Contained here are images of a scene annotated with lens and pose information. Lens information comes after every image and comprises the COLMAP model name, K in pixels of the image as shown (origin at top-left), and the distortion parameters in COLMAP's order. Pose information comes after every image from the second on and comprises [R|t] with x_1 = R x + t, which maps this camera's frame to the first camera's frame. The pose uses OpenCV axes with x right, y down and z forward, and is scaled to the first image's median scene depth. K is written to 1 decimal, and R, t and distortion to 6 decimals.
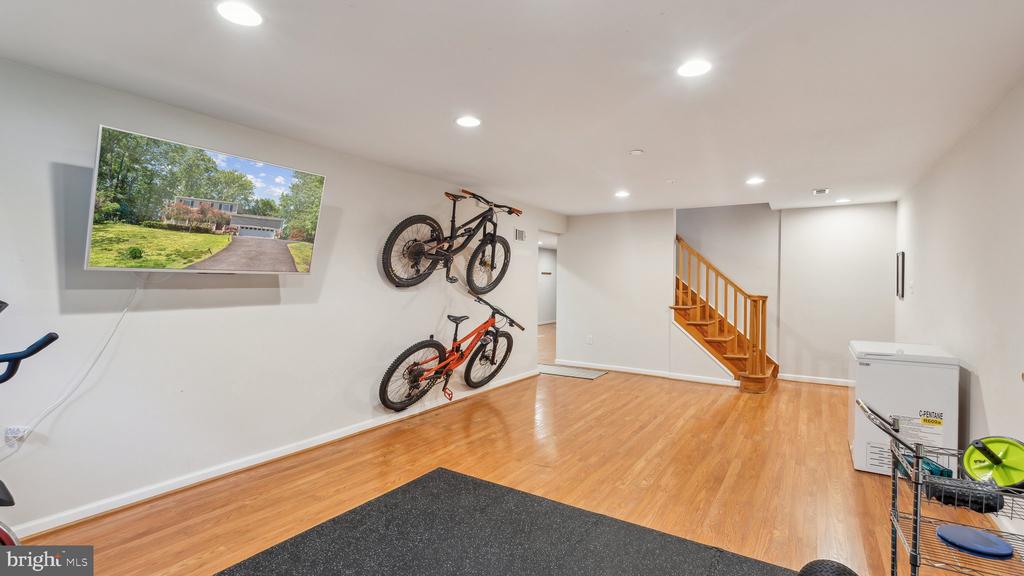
lens RADIAL K [[459.6, 0, 513.5], [0, 459.6, 286.7], [0, 0, 1]] dist [-0.006548, 0.001274]
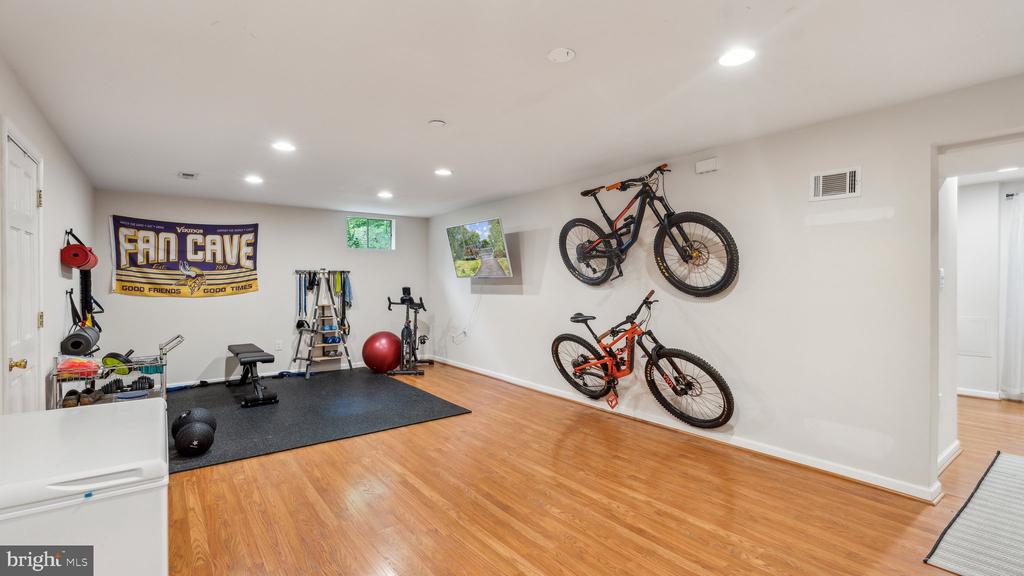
lens RADIAL K [[459.6, 0, 514.0], [0, 459.6, 283.3], [0, 0, 1]] dist [-0.006548, 0.001274]
pose [[-0.328999, -0.004427, -0.944320, 0.854215], [-0.009002, 0.999958, -0.001552, -0.000605], [0.944287, 0.007990, -0.329026, 1.190210]]
